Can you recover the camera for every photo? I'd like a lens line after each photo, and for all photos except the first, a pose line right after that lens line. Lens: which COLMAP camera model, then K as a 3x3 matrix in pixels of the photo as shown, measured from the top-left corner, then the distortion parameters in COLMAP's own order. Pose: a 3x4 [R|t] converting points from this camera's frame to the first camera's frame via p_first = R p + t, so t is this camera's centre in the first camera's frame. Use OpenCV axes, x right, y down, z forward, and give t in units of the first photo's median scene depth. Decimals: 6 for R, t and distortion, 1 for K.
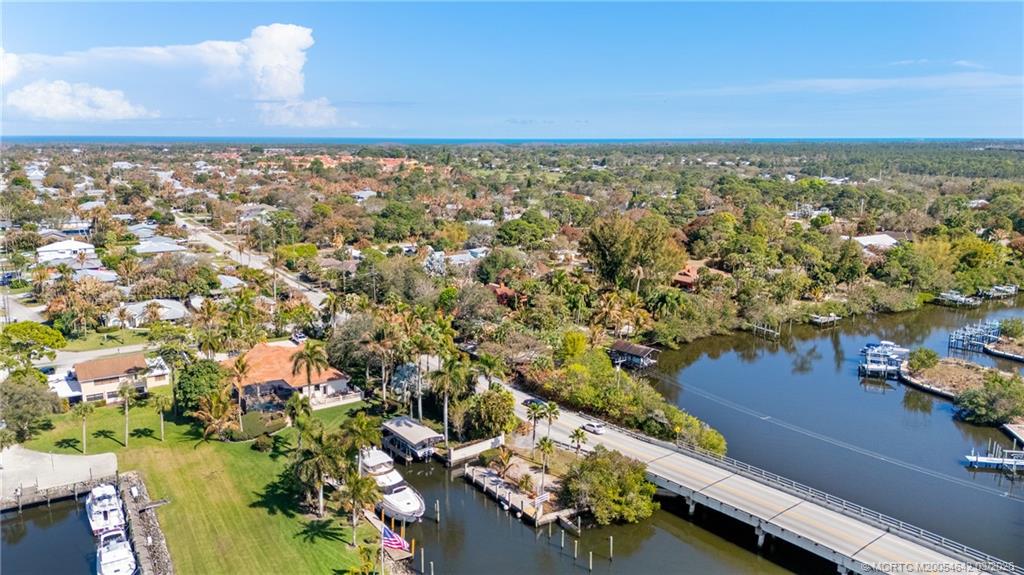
lens RADIAL K [[744.8, 0, 512.7], [0, 744.8, 290.9], [0, 0, 1]] dist [-0.027190, -0.013805]
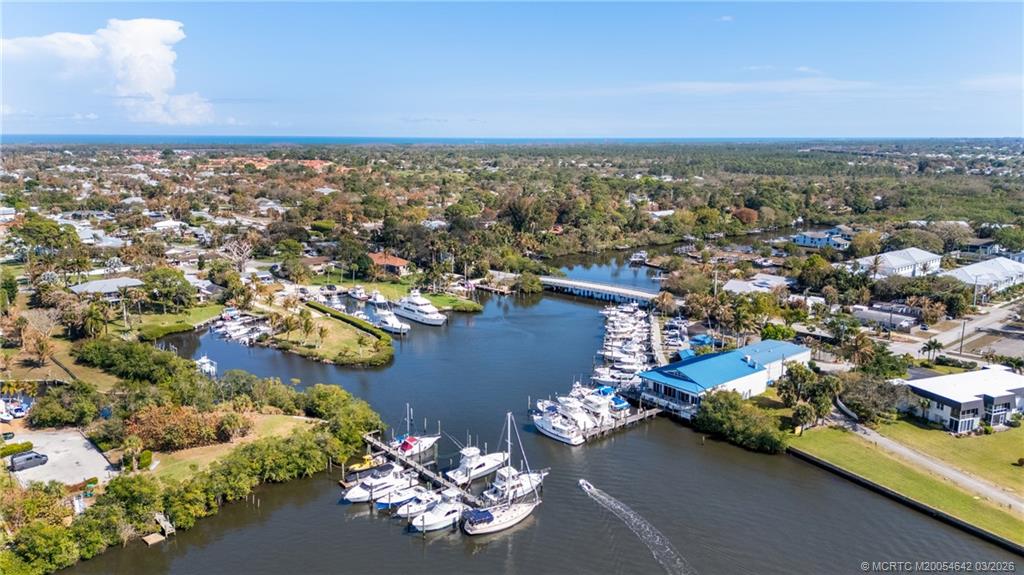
lens RADIAL K [[744.8, 0, 512.6], [0, 744.8, 286.7], [0, 0, 1]] dist [-0.027190, -0.013805]
pose [[0.988090, -0.025769, 0.151705, -0.083747], [0.026239, 0.999655, -0.001097, 0.060548], [-0.151624, 0.005064, 0.988425, -0.423527]]
